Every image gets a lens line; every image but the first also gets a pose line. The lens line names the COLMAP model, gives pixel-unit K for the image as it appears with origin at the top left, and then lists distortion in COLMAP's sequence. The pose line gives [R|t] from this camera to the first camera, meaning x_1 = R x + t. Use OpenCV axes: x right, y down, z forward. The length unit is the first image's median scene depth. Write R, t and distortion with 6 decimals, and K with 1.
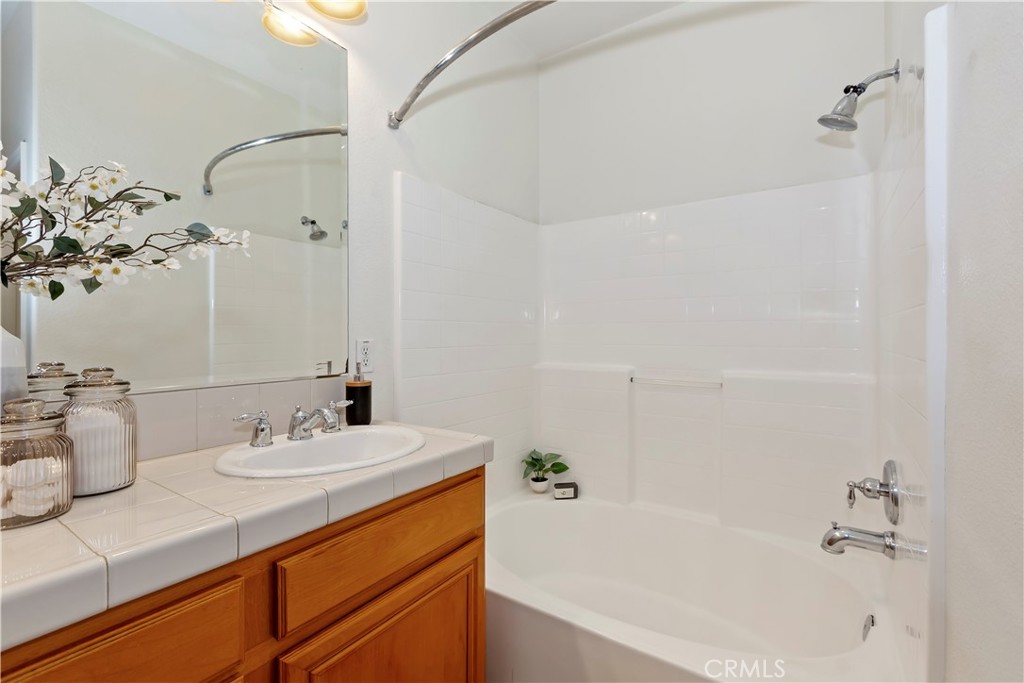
lens RADIAL K [[453.5, 0, 510.4], [0, 453.5, 330.4], [0, 0, 1]] dist [0.000271, -0.000043]
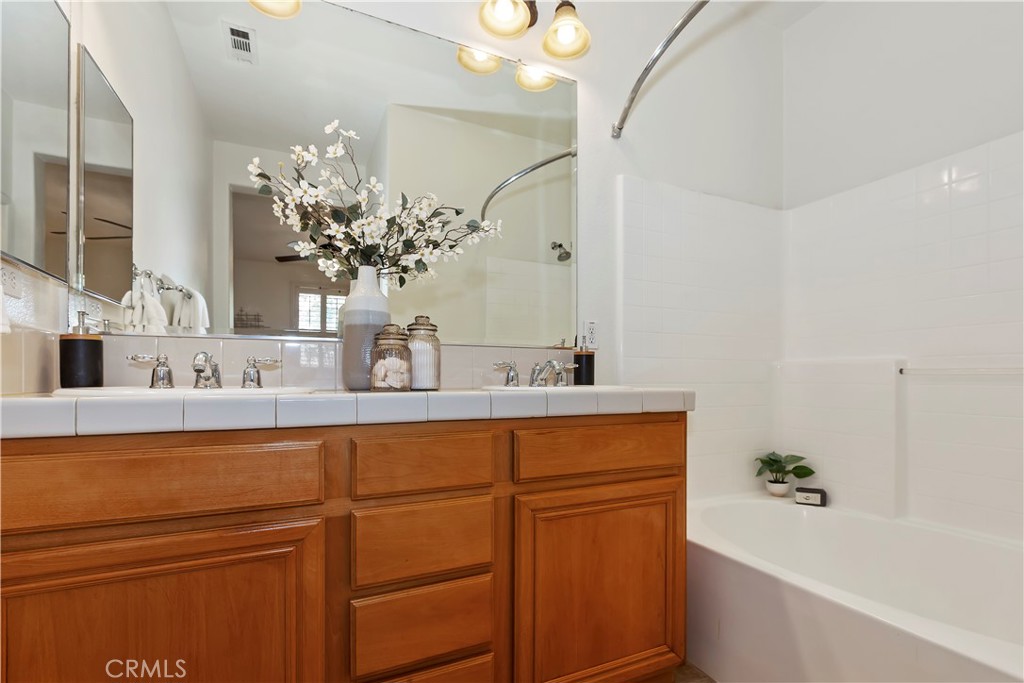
lens RADIAL K [[462.9, 0, 509.7], [0, 462.9, 366.7], [0, 0, 1]] dist [-0.000727, 0.000359]
pose [[0.857422, 0.001608, -0.514611, 0.136704], [-0.003411, 0.999991, -0.002558, 0.164709], [0.514602, 0.003949, 0.857420, -0.166834]]
